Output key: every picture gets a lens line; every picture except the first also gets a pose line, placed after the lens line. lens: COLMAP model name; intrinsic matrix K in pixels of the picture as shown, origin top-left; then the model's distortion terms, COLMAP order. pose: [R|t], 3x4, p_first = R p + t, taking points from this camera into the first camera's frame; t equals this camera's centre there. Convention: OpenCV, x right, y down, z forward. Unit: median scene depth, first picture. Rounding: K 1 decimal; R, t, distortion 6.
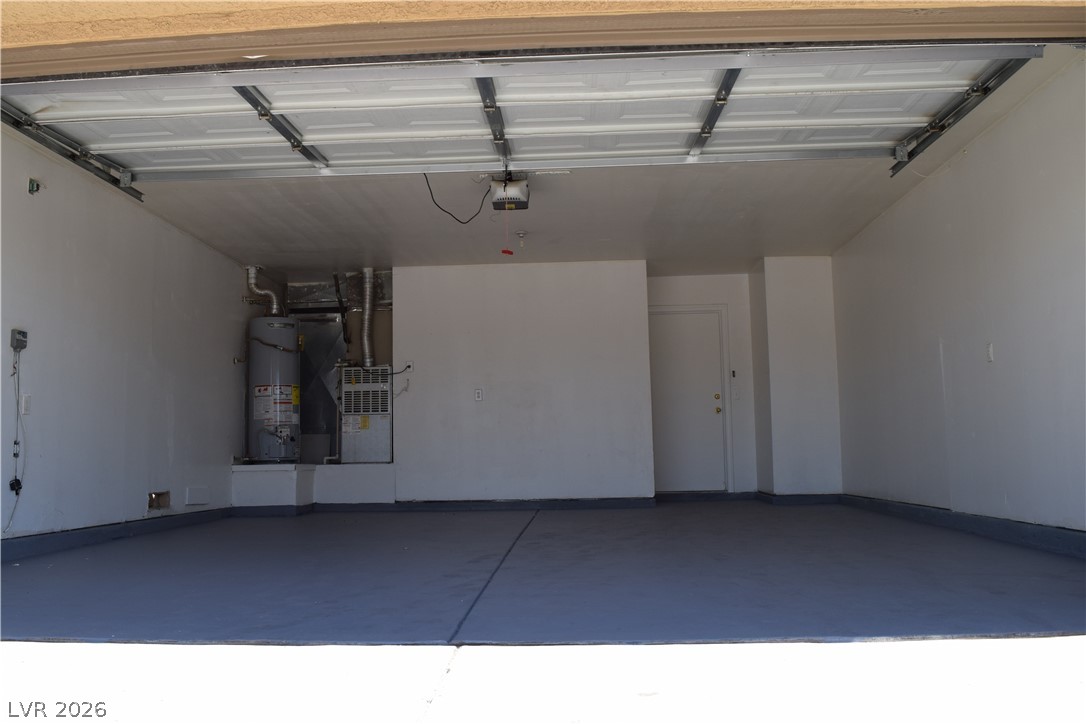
lens RADIAL K [[874.6, 0, 543.0], [0, 874.6, 362.0], [0, 0, 1]] dist [-0.081484, 0.012217]
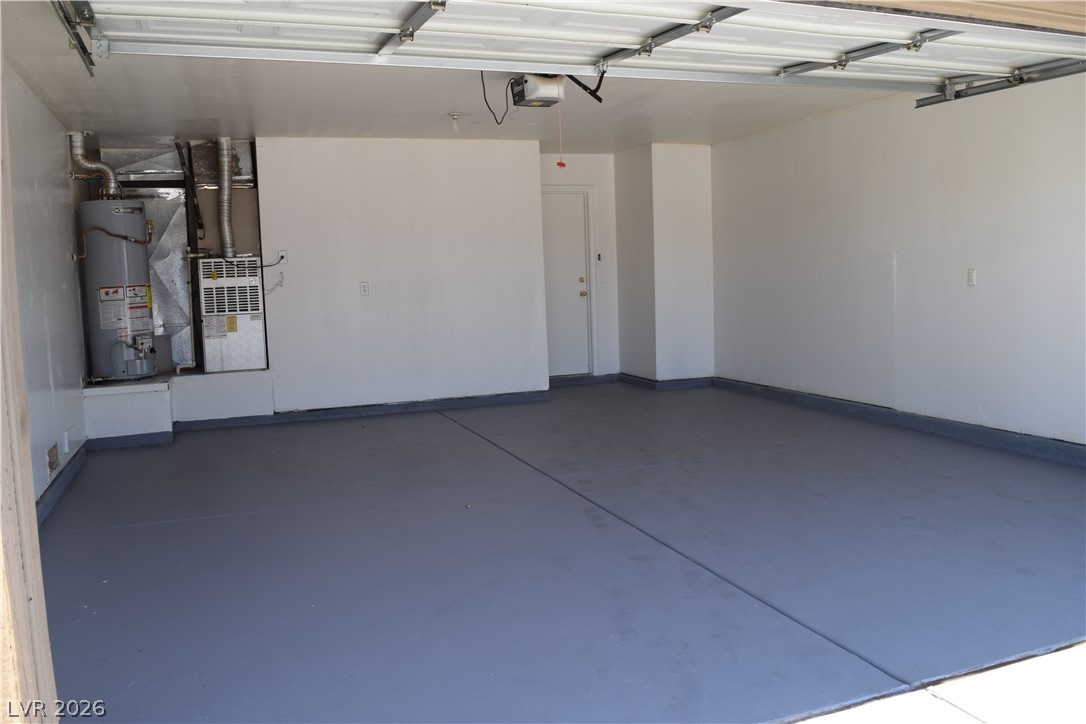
lens RADIAL K [[874.6, 0, 543.0], [0, 874.6, 362.0], [0, 0, 1]] dist [-0.081484, 0.012217]
pose [[0.922623, -0.051518, 0.382248, -0.248738], [-0.022047, 0.982375, 0.185615, -0.057617], [-0.385073, -0.179680, 0.905226, 0.112592]]
